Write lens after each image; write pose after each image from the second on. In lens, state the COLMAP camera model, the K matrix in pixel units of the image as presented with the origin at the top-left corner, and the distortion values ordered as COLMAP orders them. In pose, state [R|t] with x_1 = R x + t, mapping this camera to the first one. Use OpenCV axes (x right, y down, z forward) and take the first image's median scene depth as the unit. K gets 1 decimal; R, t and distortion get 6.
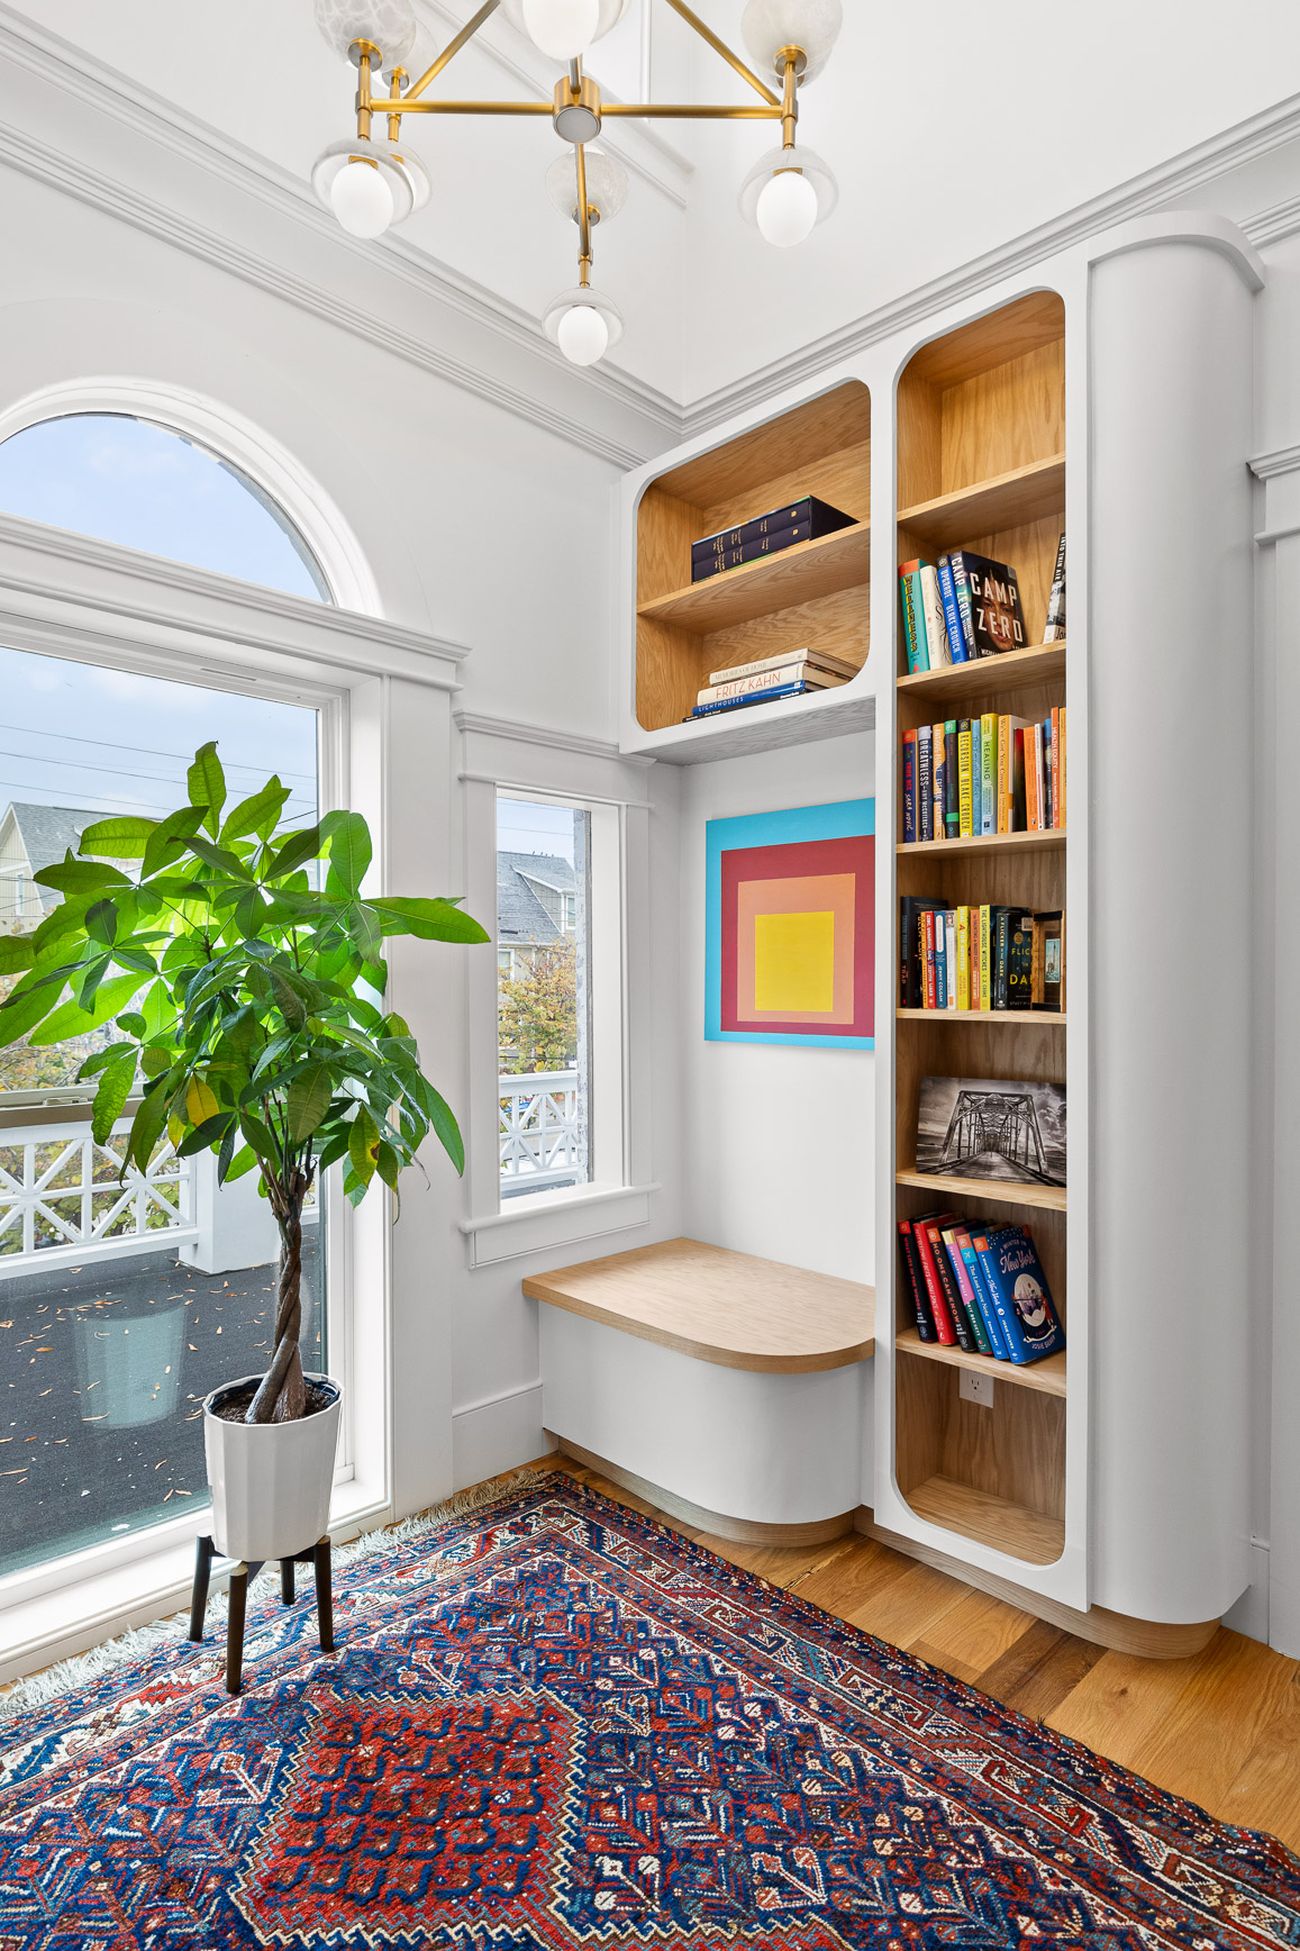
lens RADIAL K [[1021.0, 0, 658.9], [0, 1021.0, 987.3], [0, 0, 1]] dist [0.006863, -0.000951]
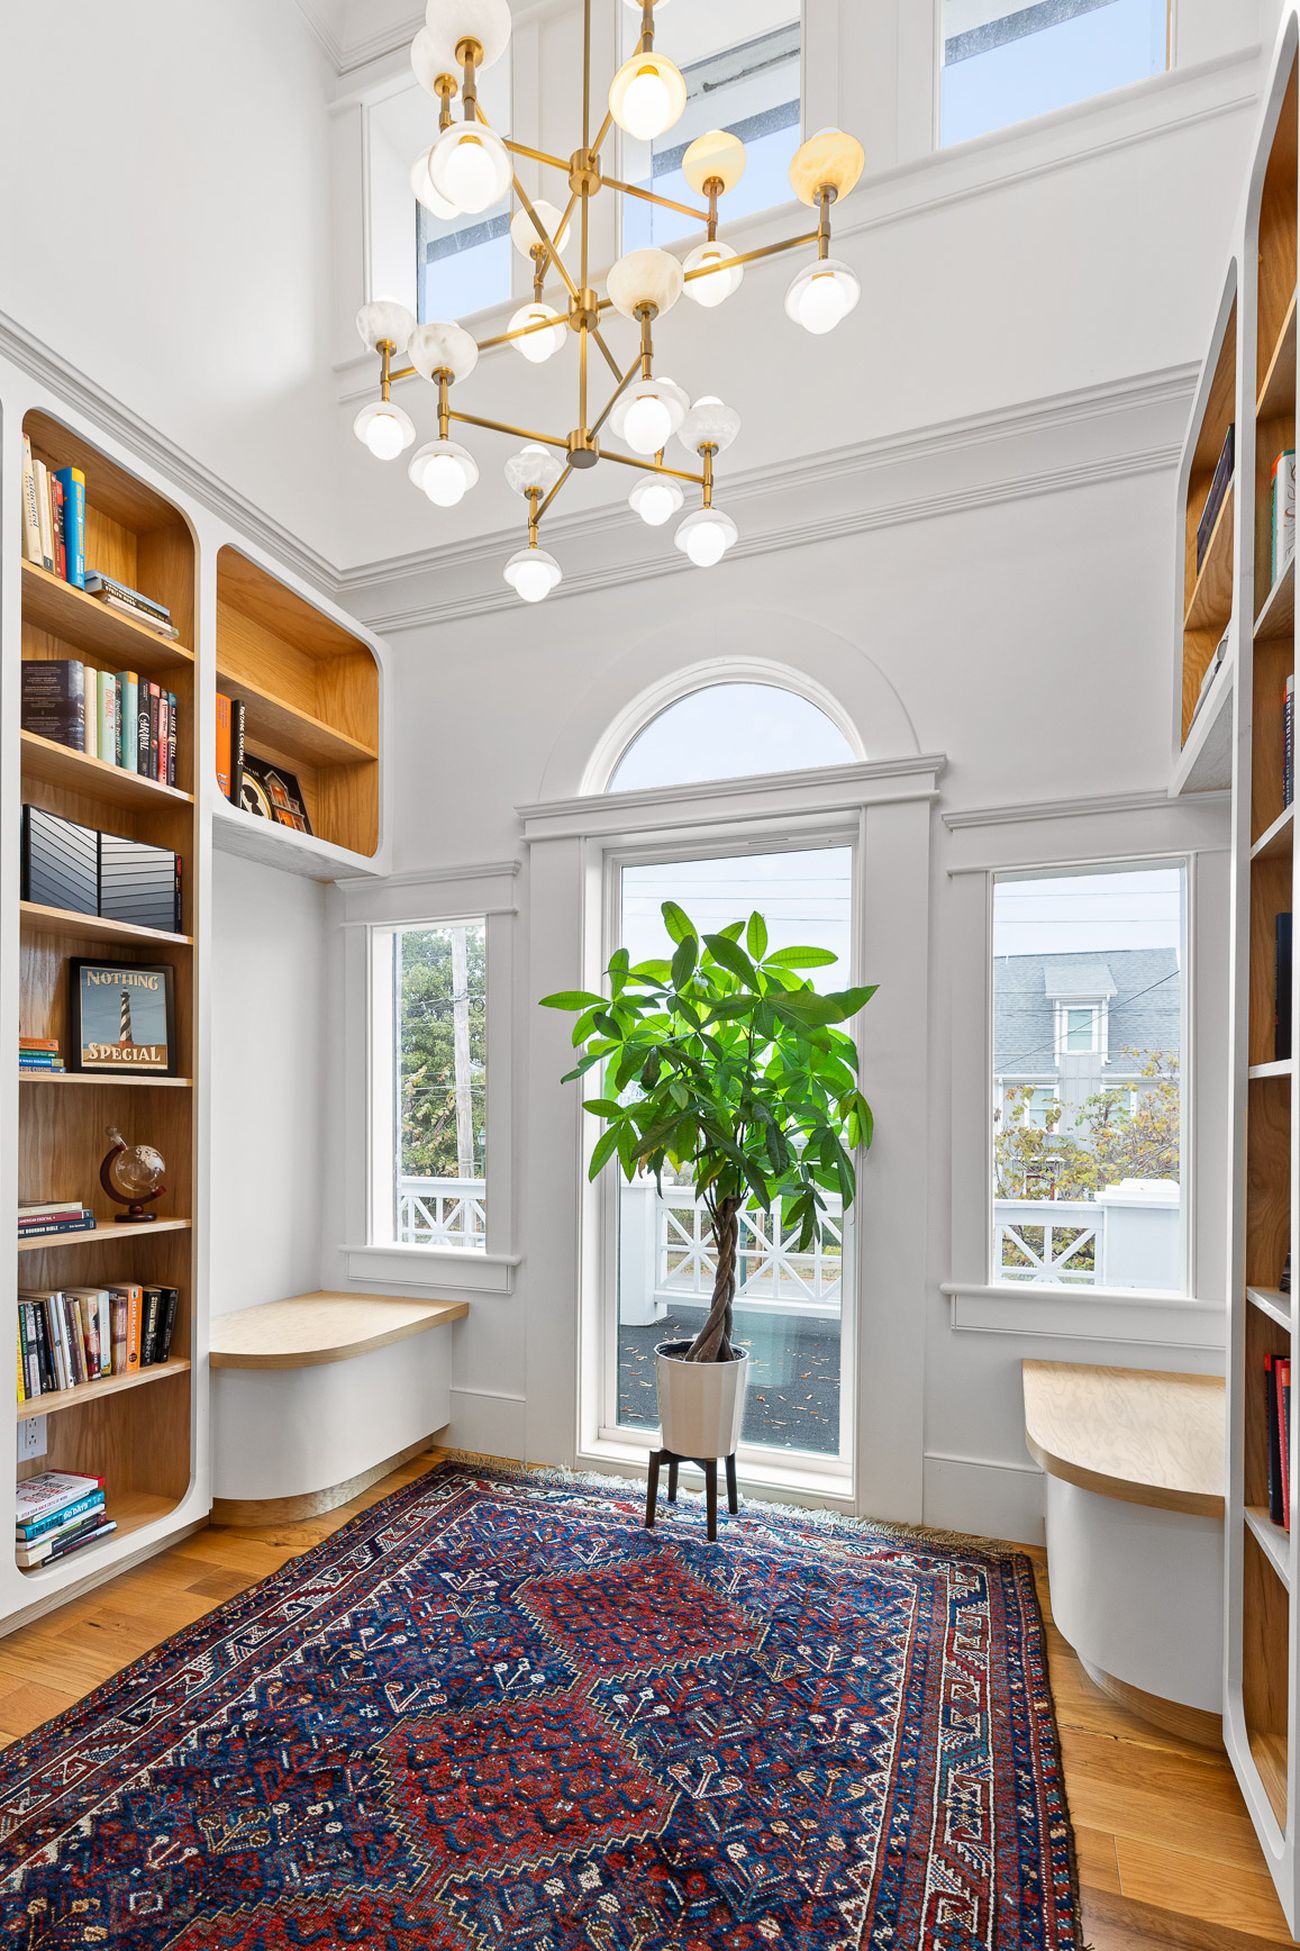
lens RADIAL K [[1002.4, 0, 556.8], [0, 1002.4, 1111.2], [0, 0, 1]] dist [-0.000322, -0.001398]
pose [[0.360502, -0.002907, -0.932754, 0.876307], [-0.010045, 0.999925, -0.006999, 0.079511], [0.932704, 0.011893, 0.360446, 0.313151]]
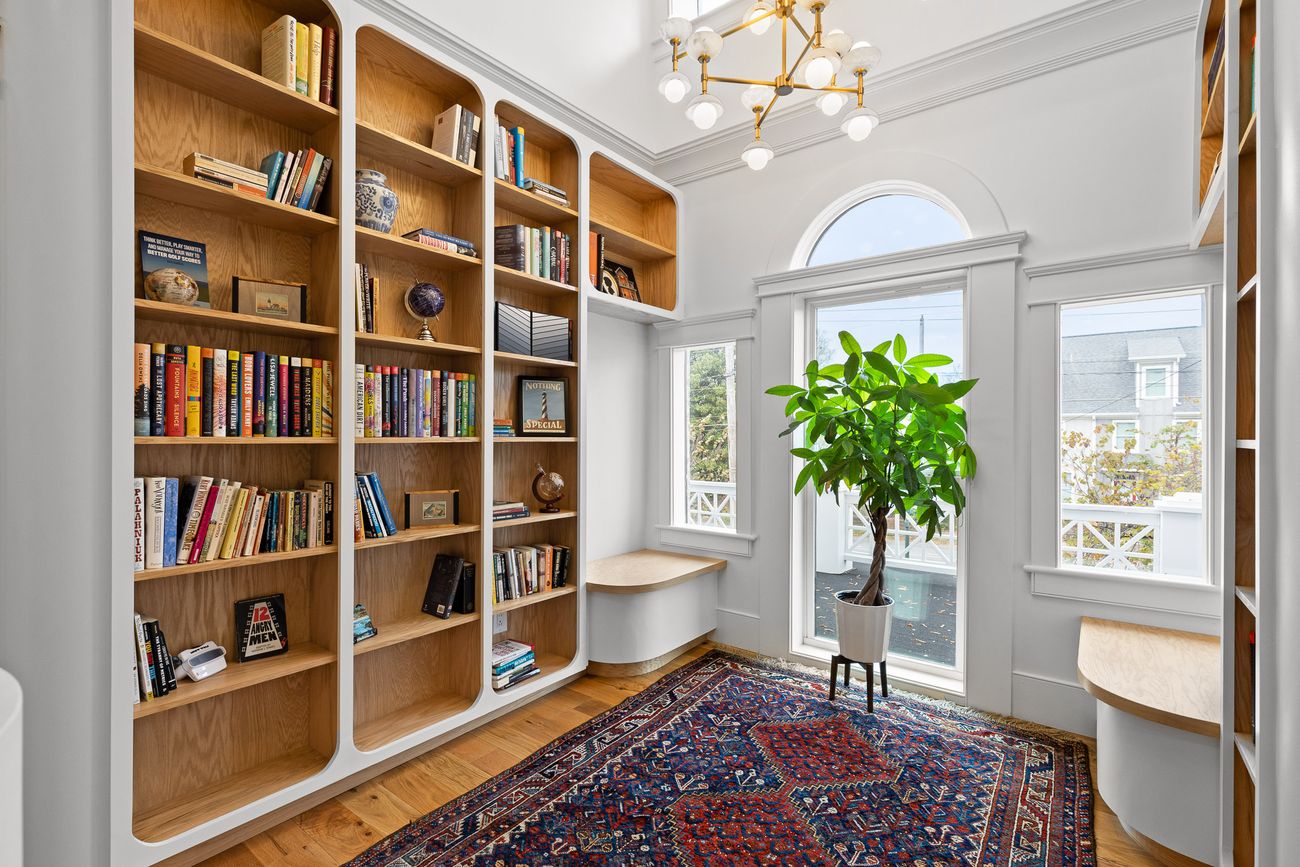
lens RADIAL K [[581.8, 0, 649.4], [0, 581.8, 435.9], [0, 0, 1]] dist [0.000587, -0.001865]
pose [[0.131717, -0.006669, -0.991265, 0.932588], [-0.009904, 0.999919, -0.008043, 0.037558], [0.991238, 0.010877, 0.131640, 0.327799]]
